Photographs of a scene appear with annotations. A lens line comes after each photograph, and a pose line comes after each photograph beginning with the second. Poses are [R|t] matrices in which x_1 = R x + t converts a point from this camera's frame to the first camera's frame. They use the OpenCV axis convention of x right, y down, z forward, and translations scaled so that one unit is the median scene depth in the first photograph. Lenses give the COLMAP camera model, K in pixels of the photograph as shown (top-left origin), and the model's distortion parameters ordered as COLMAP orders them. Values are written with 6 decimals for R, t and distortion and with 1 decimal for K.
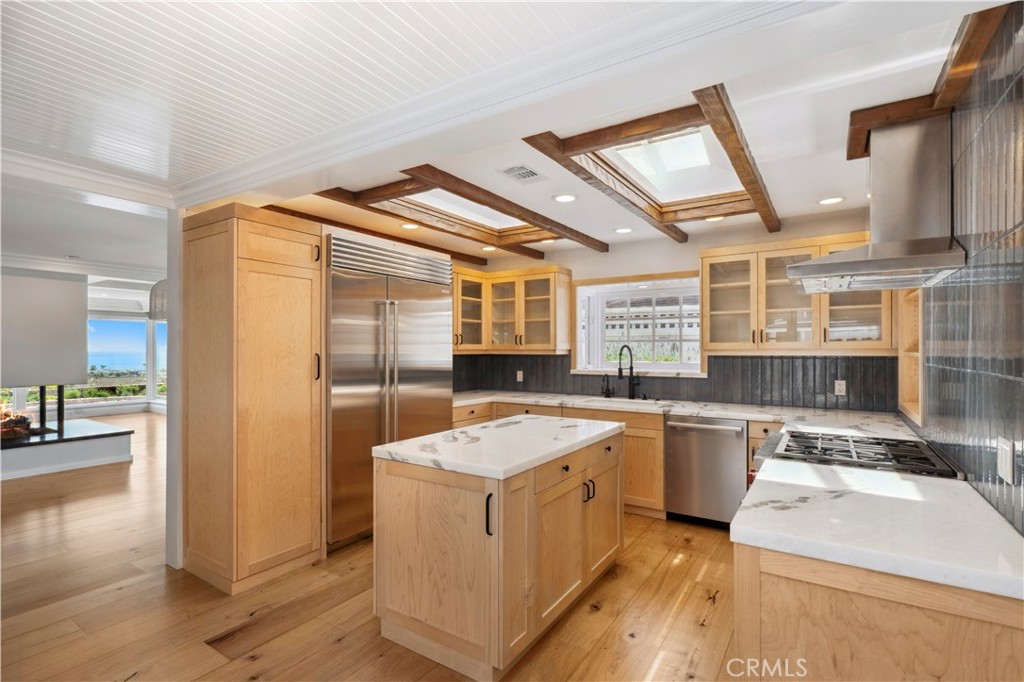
lens RADIAL K [[475.6, 0, 531.9], [0, 475.6, 349.5], [0, 0, 1]] dist [0.002707, 0.000046]
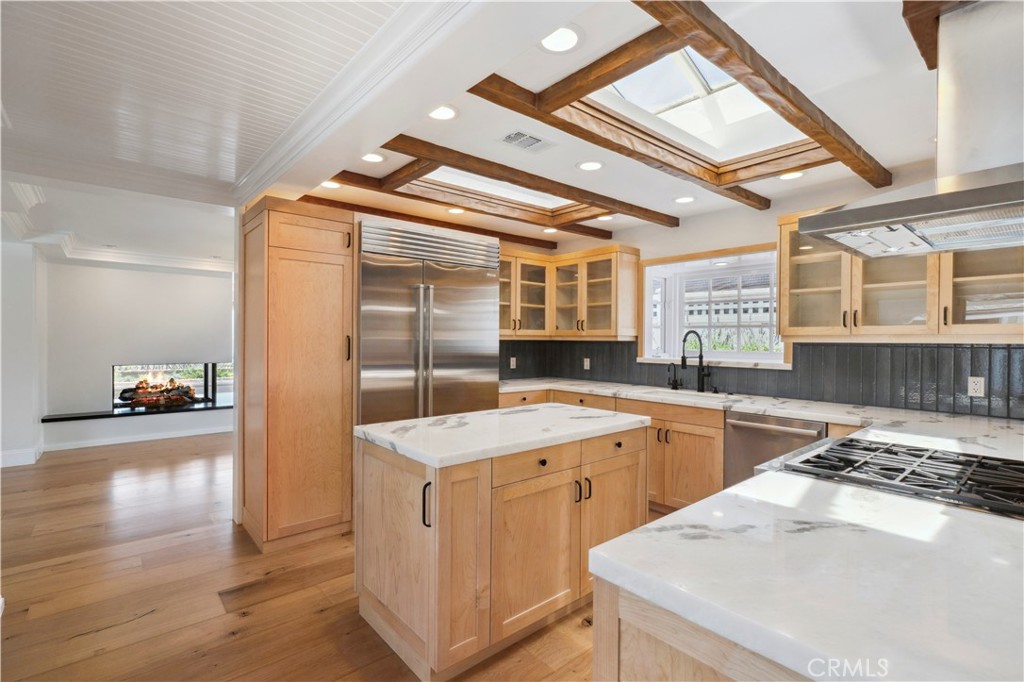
lens RADIAL K [[475.6, 0, 513.9], [0, 475.6, 343.8], [0, 0, 1]] dist [0.002707, 0.000046]
pose [[0.960419, 0.010145, -0.278375, 0.167125], [-0.007162, 0.999906, 0.011728, 0.010028], [0.278468, -0.009270, 0.960401, 0.078842]]
